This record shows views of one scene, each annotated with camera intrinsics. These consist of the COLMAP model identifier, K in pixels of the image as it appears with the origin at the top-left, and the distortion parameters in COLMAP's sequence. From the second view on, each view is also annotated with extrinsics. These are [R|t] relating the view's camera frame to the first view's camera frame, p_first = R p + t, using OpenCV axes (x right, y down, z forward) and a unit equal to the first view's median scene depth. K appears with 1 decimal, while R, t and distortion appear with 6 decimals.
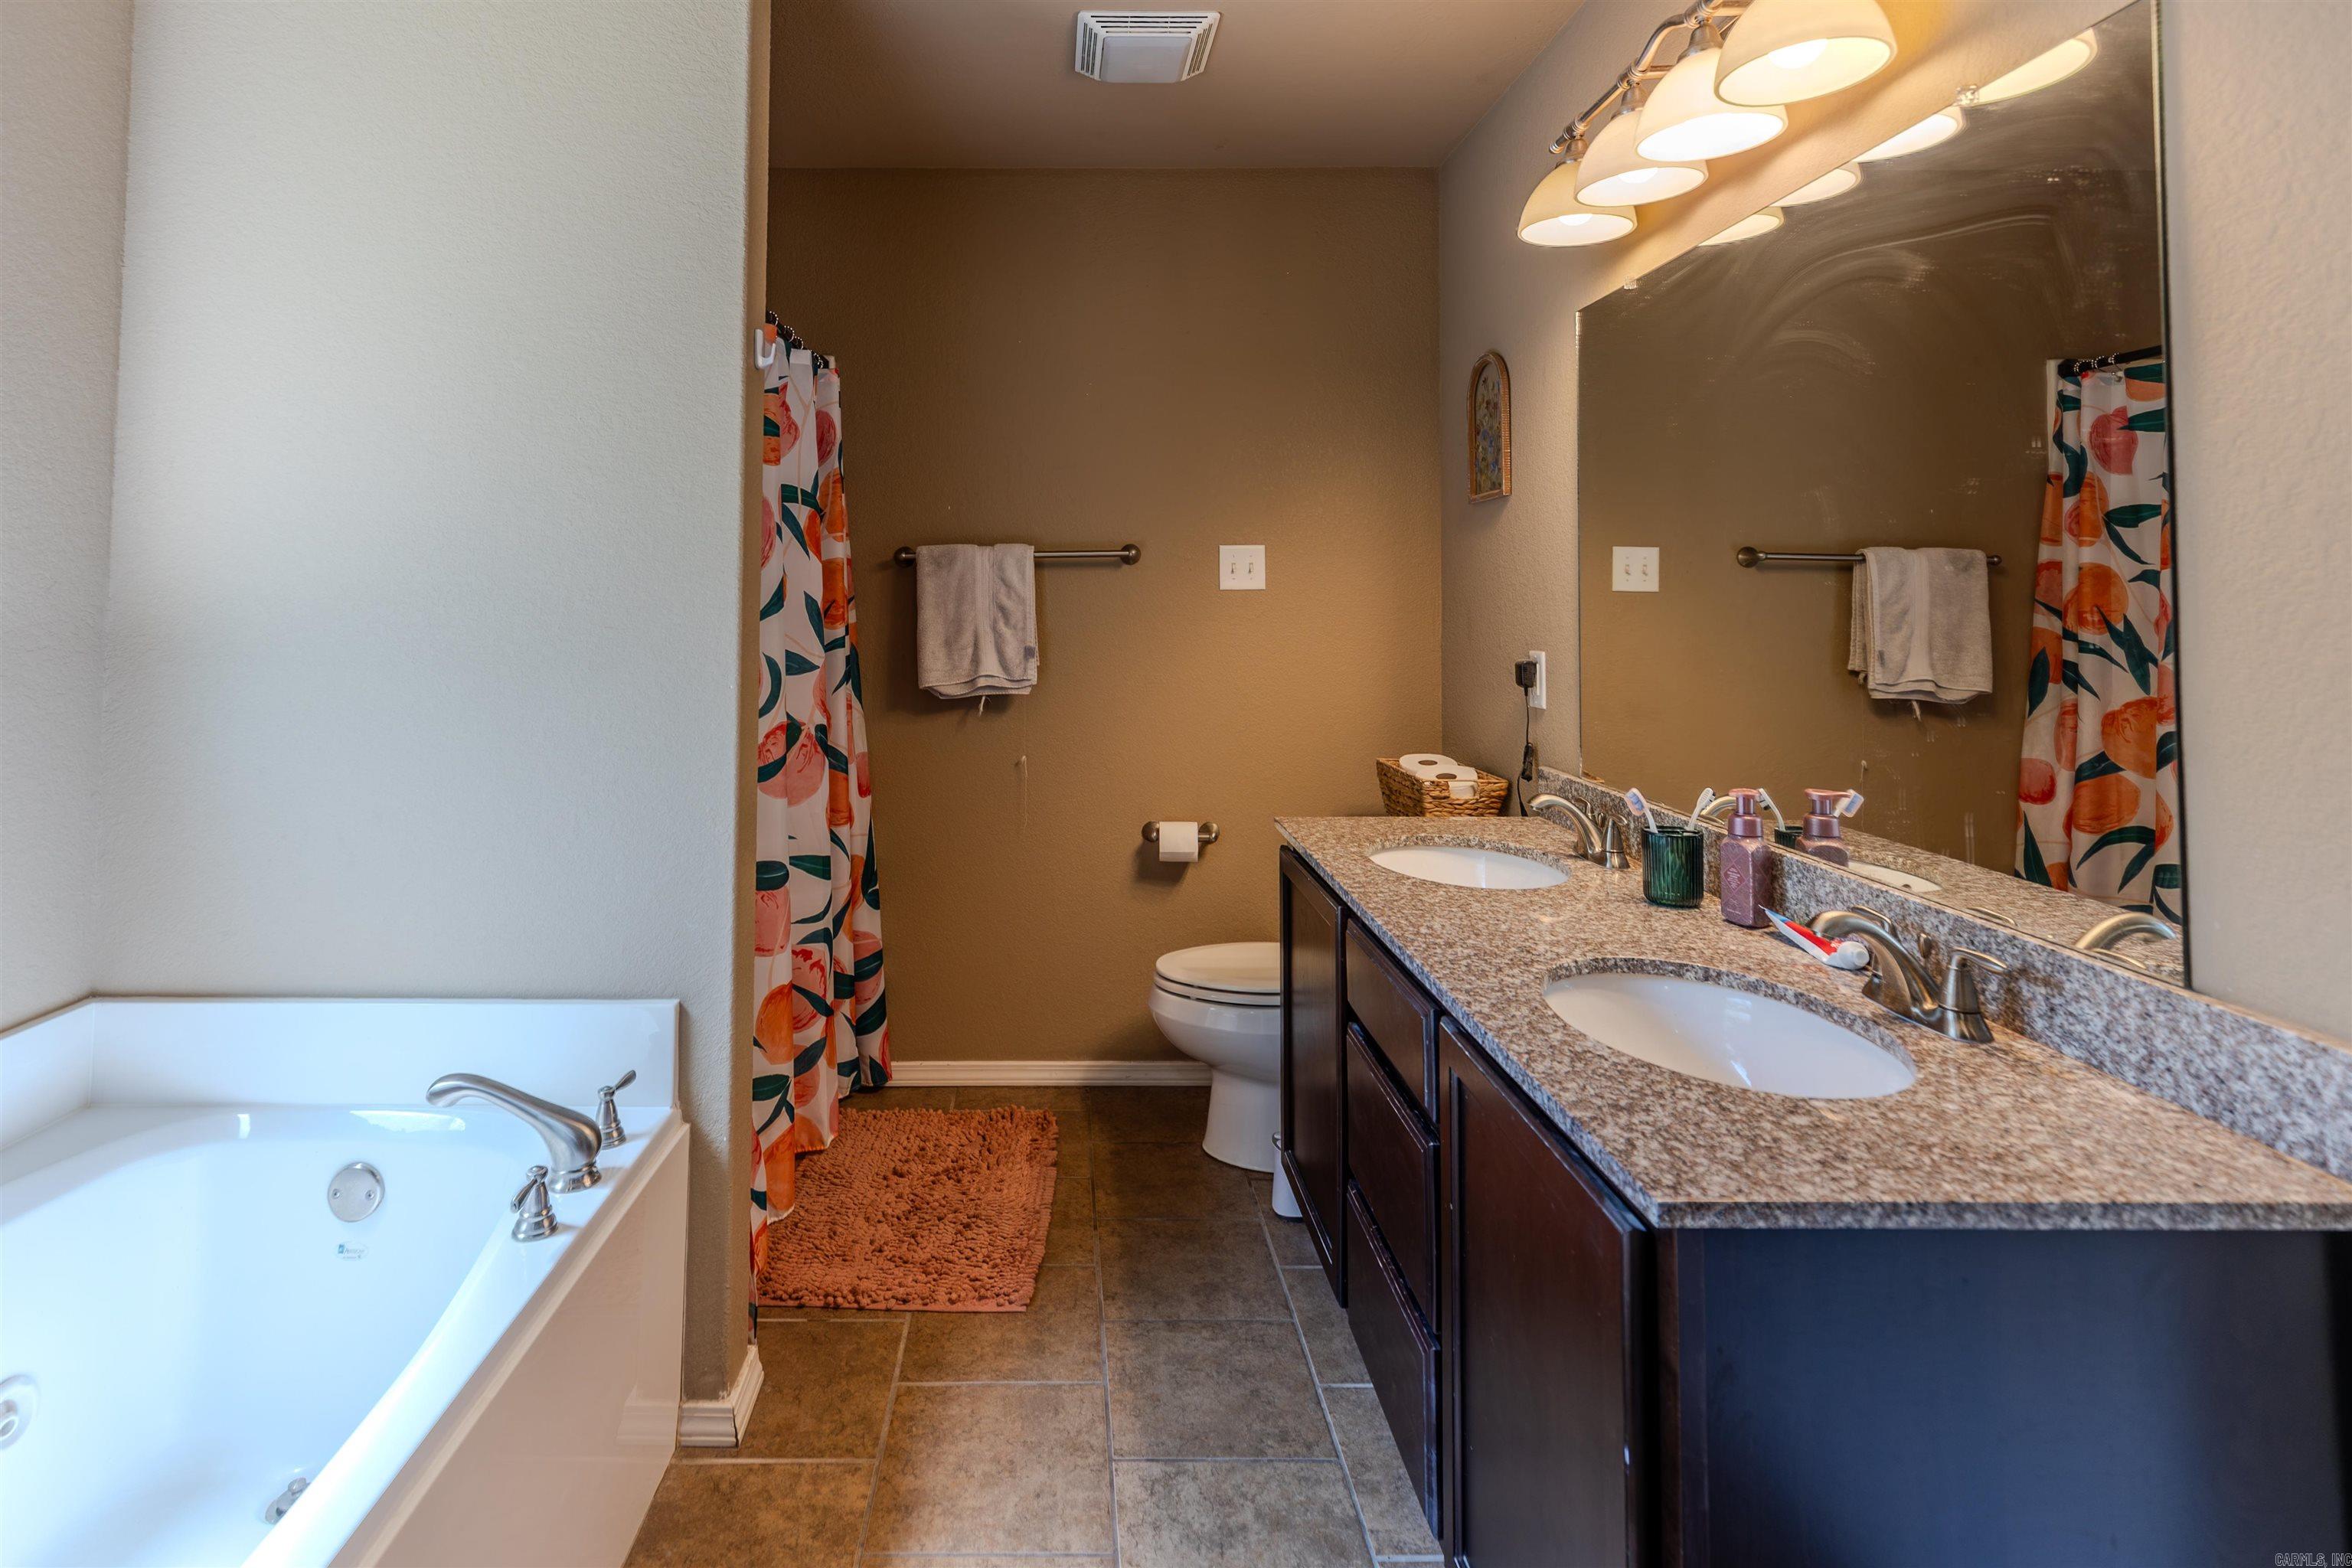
lens RADIAL K [[1093.6, 0, 1176.0], [0, 1093.6, 784.0], [0, 0, 1]] dist [0.002412, -0.000305]
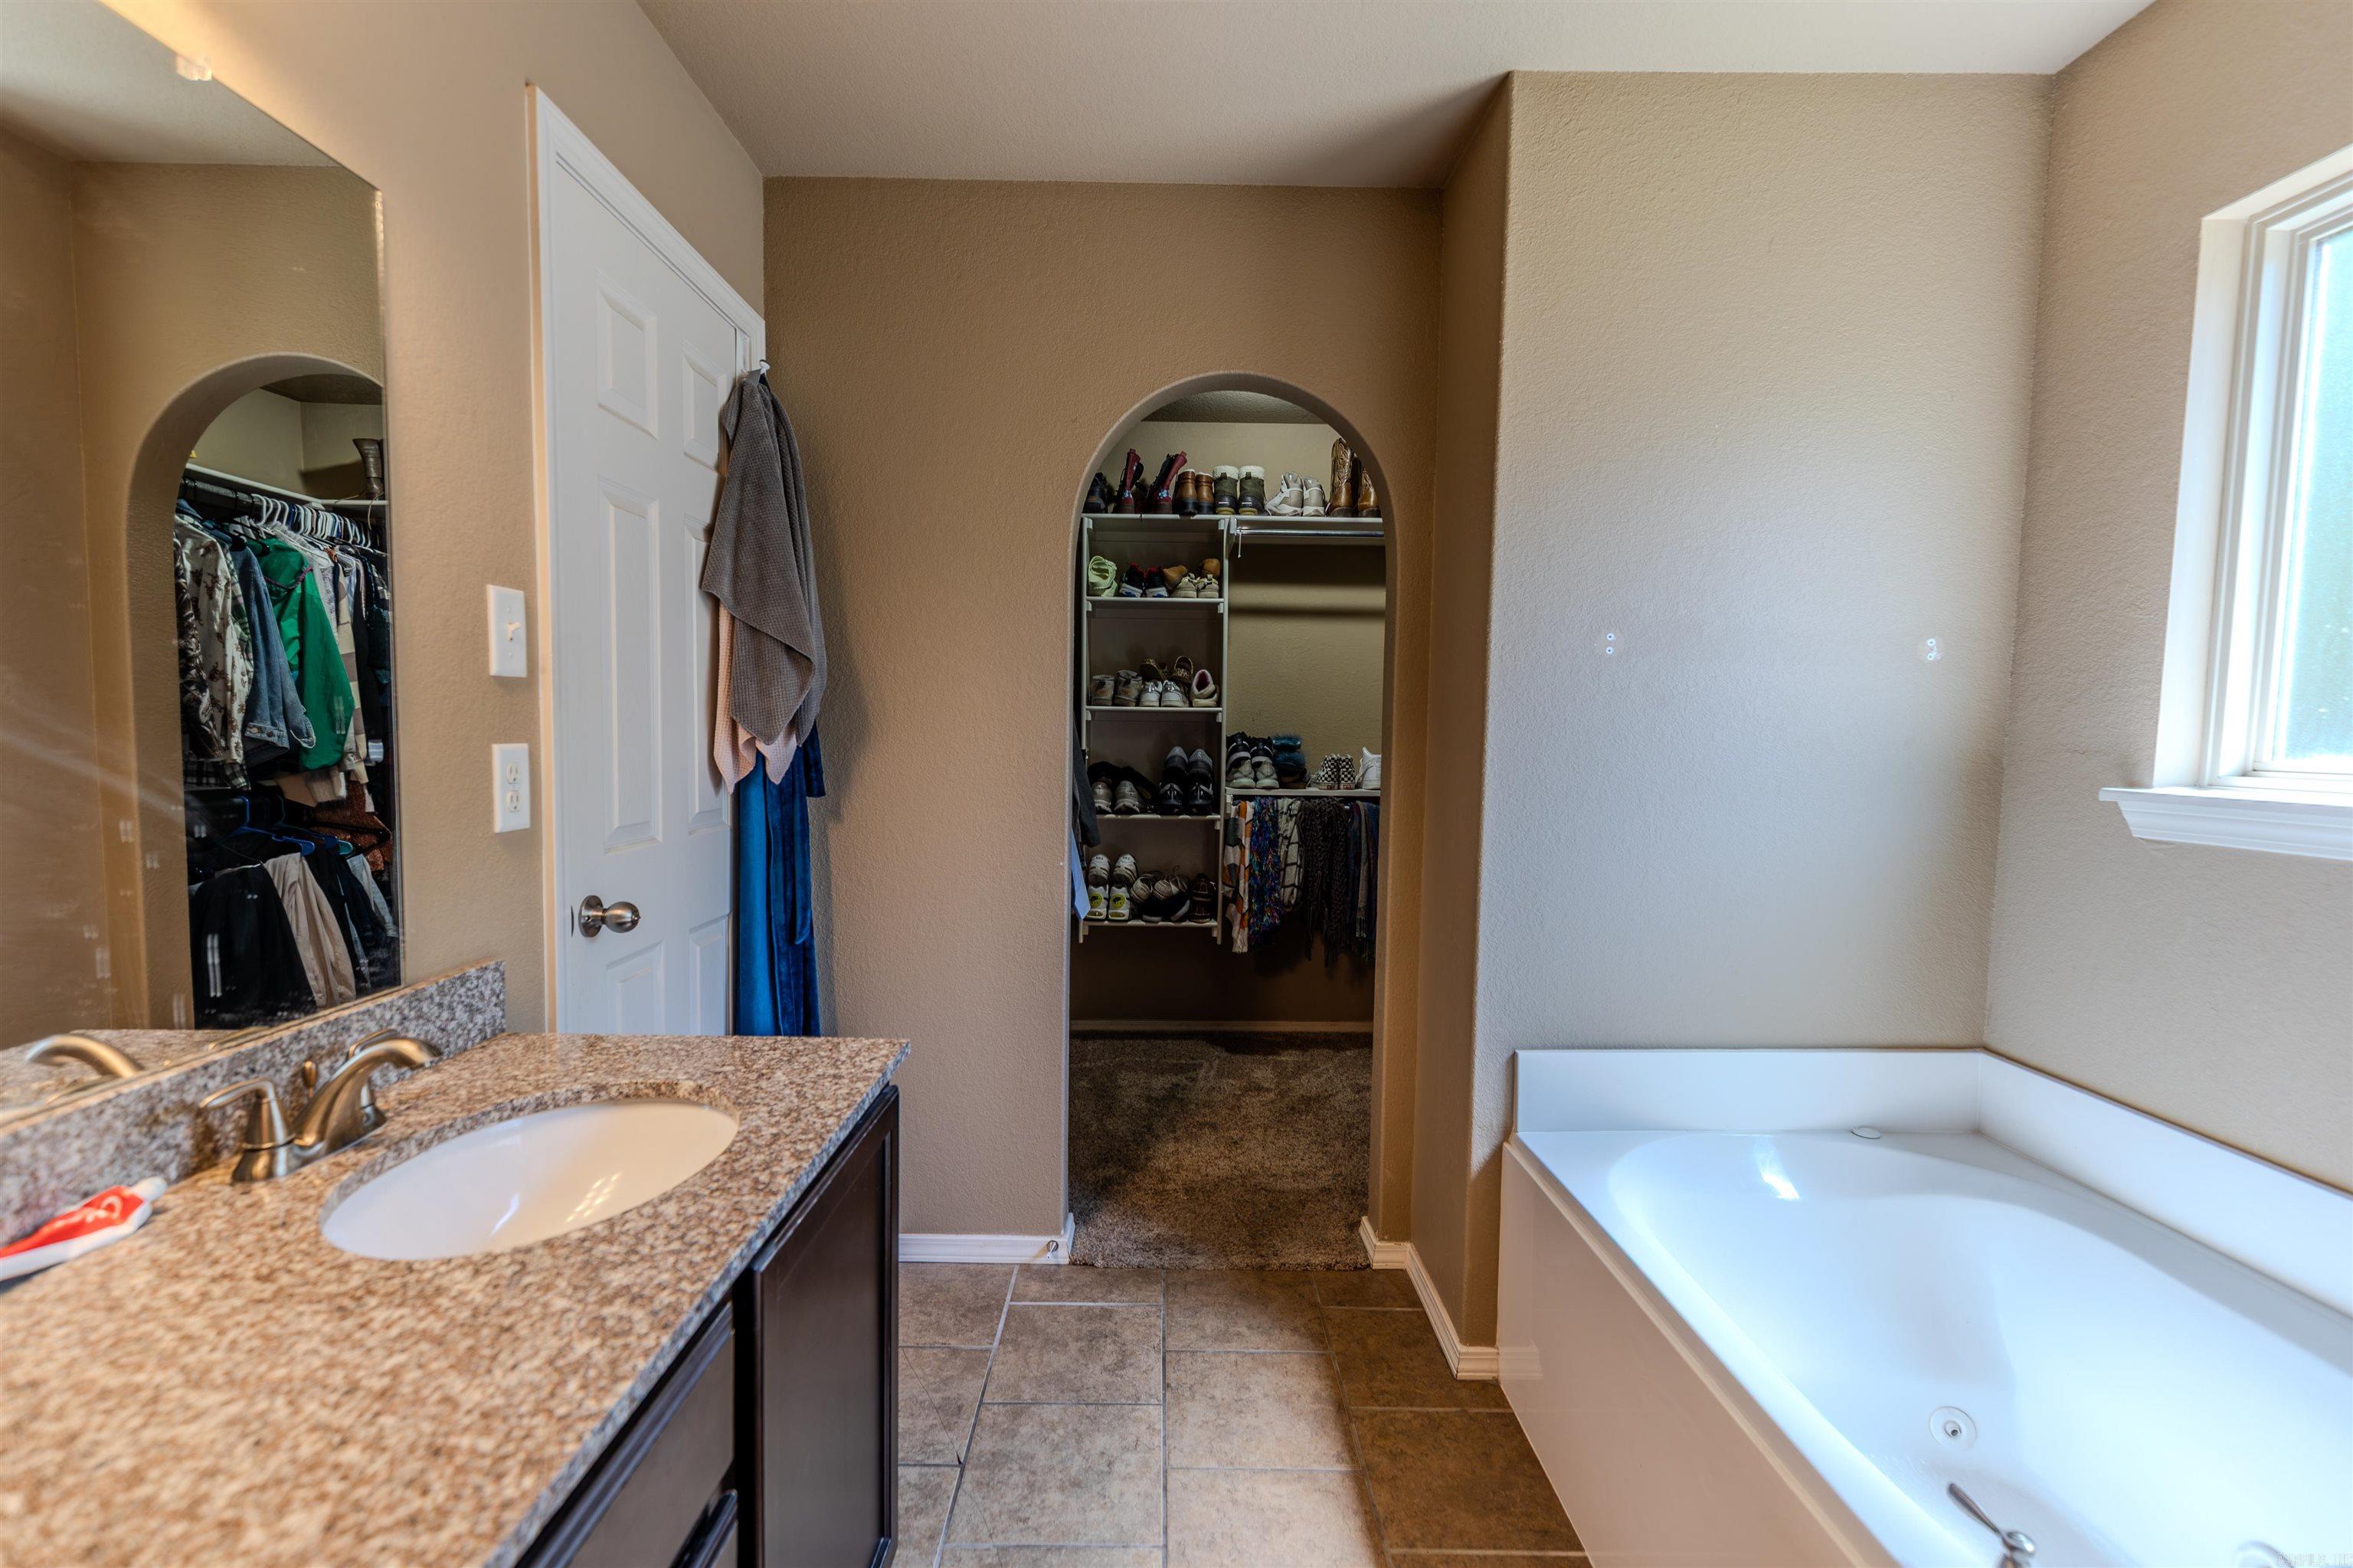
lens RADIAL K [[1094.1, 0, 1176.5], [0, 1094.1, 784.0], [0, 0, 1]] dist [0.002412, -0.000305]
pose [[-0.994985, -0.046839, 0.088385, -0.096899], [-0.026752, 0.976010, 0.216075, -0.370764], [-0.096385, 0.212627, -0.972368, 2.224812]]
